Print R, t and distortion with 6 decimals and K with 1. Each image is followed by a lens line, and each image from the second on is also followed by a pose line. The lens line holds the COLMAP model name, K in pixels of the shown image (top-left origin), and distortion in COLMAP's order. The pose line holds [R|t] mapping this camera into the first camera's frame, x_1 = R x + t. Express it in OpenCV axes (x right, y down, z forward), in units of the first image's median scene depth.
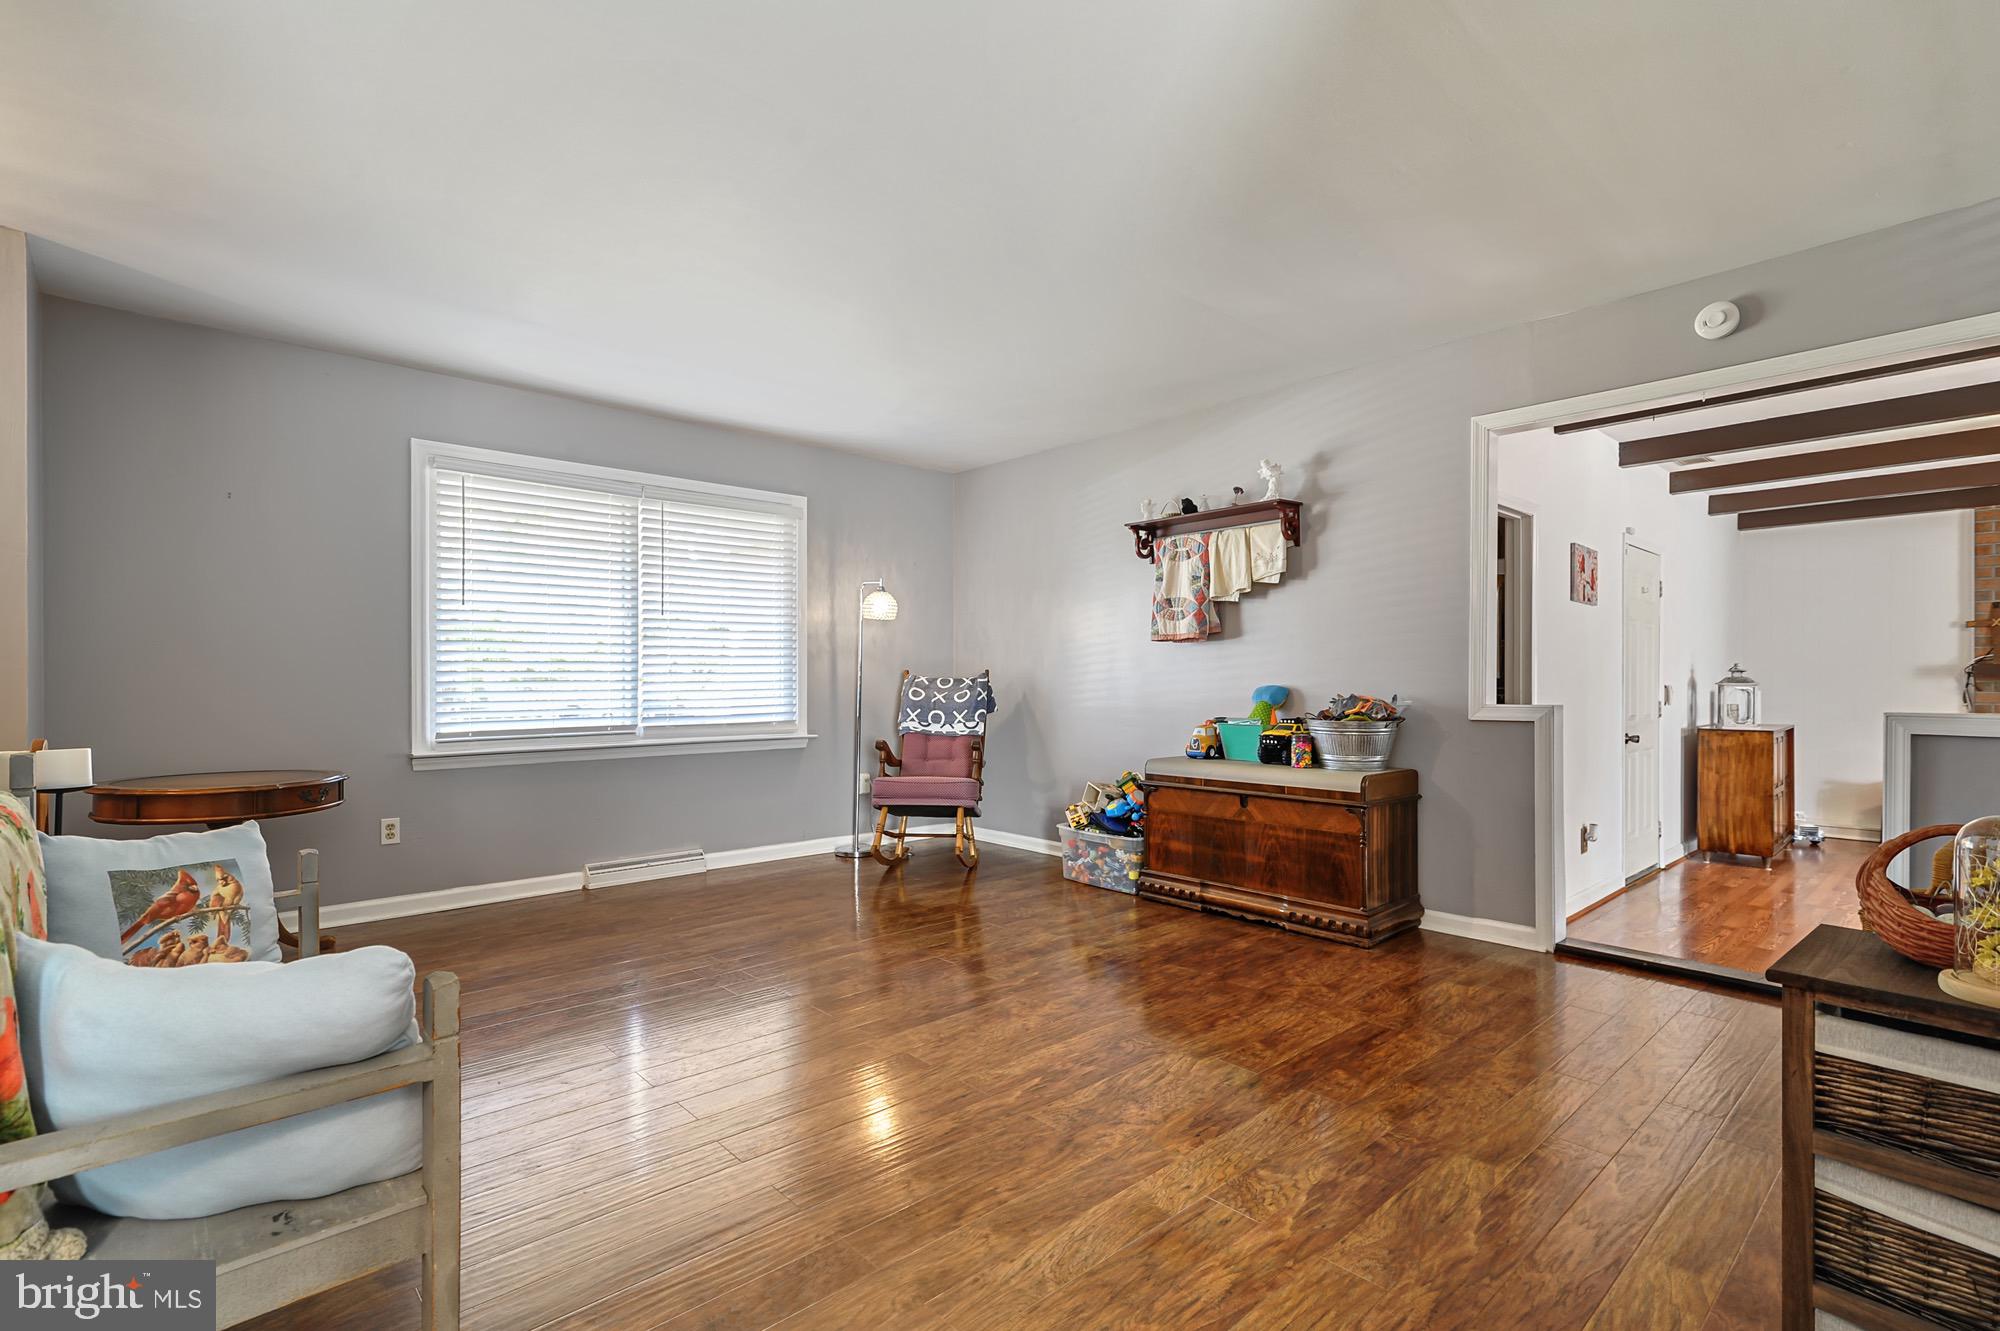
lens RADIAL K [[923.5, 0, 985.9], [0, 923.5, 691.8], [0, 0, 1]] dist [0.014171, -0.000878]
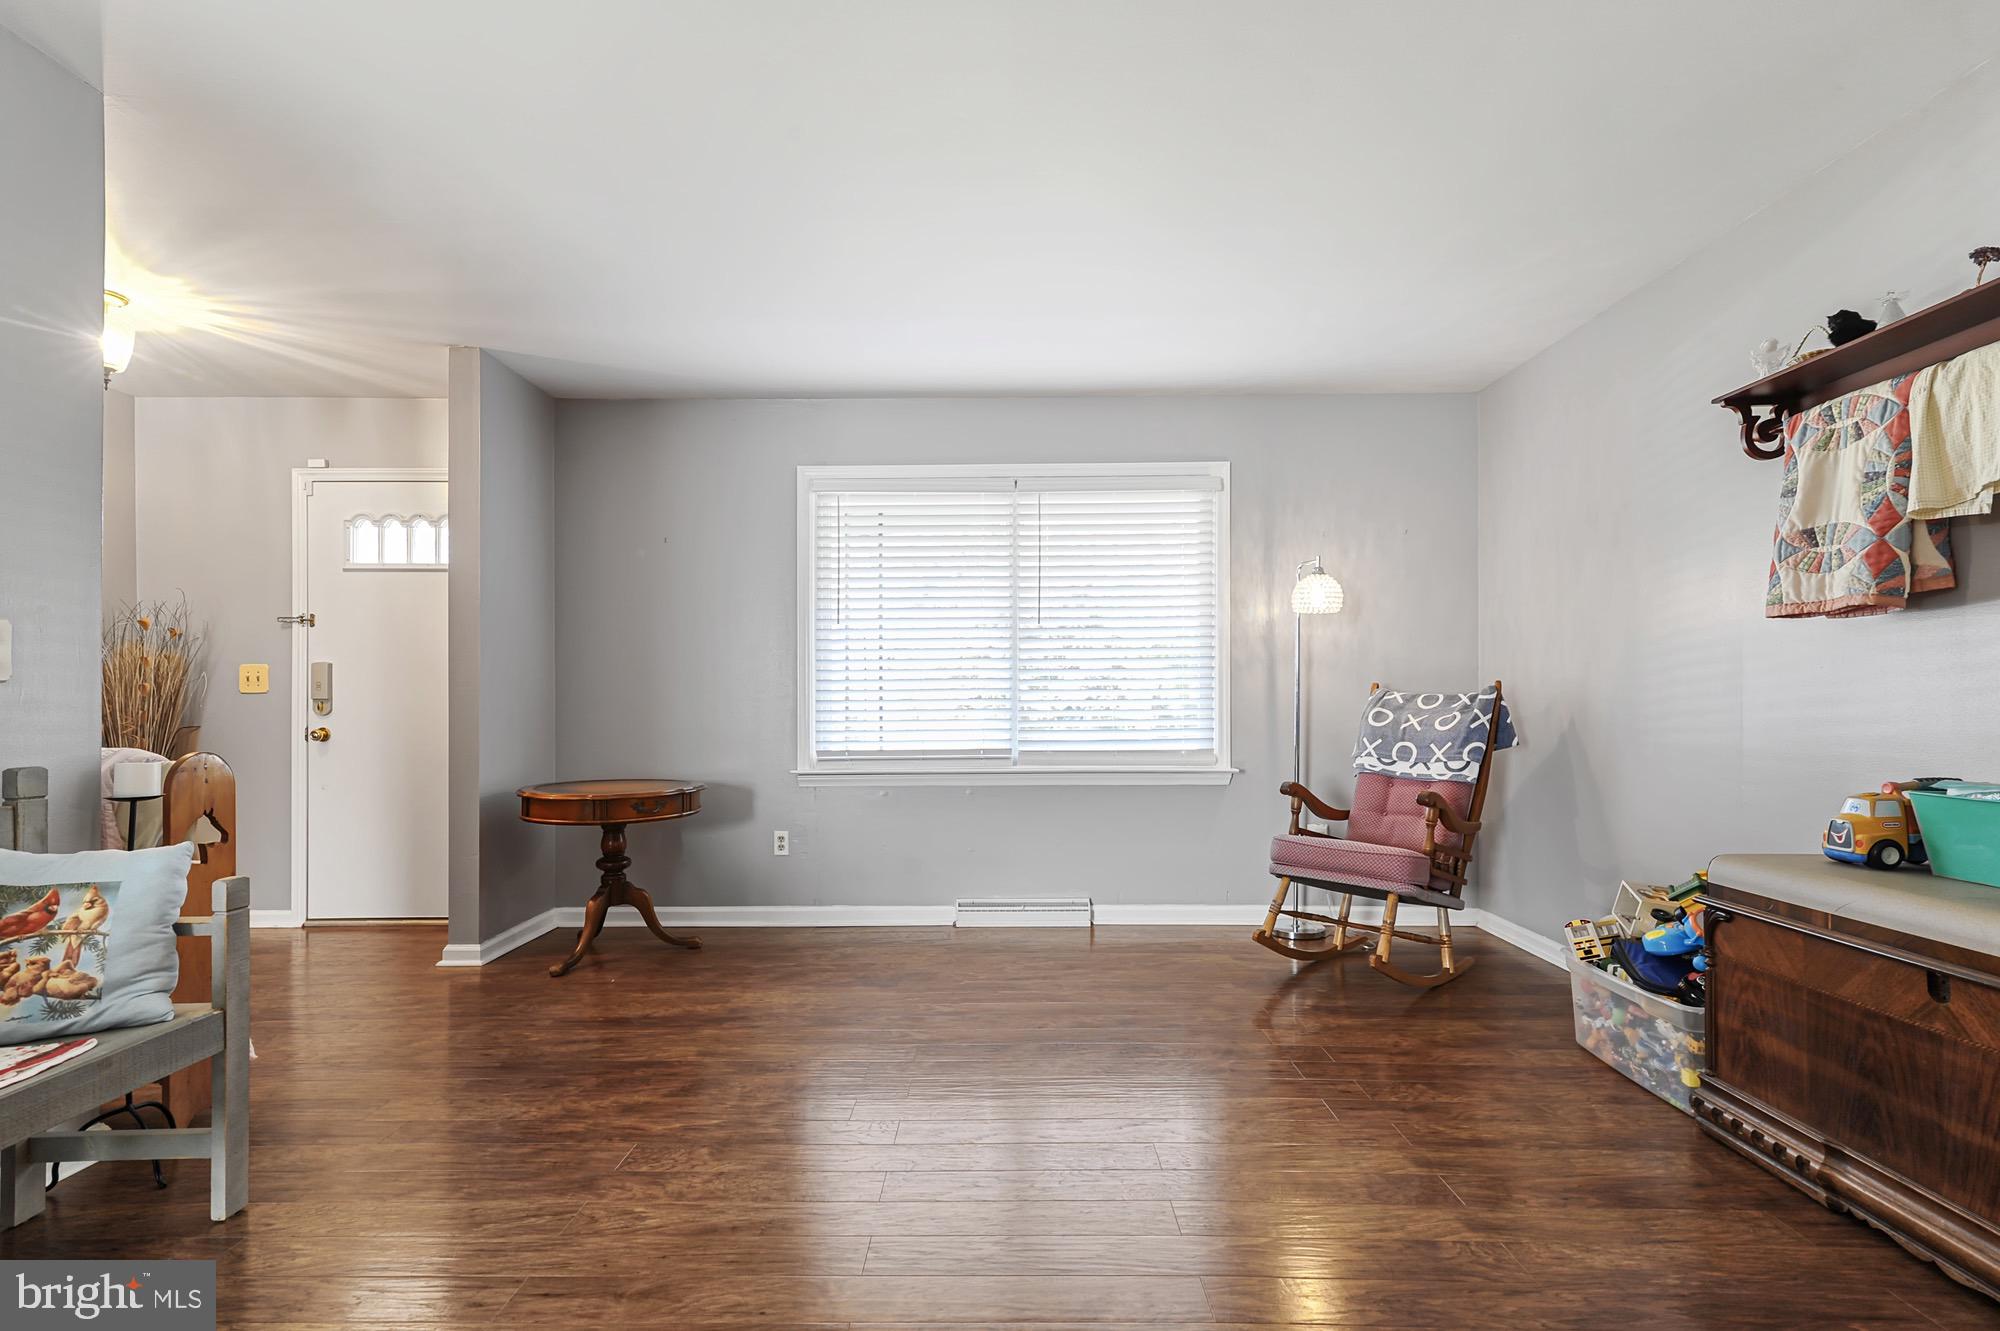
lens RADIAL K [[923.5, 0, 991.8], [0, 923.5, 704.5], [0, 0, 1]] dist [0.014171, -0.000878]
pose [[0.739331, 0.001467, -0.673341, 0.216918], [-0.005133, 0.999981, -0.003458, -0.003953], [0.673323, 0.006013, 0.739324, 0.352037]]
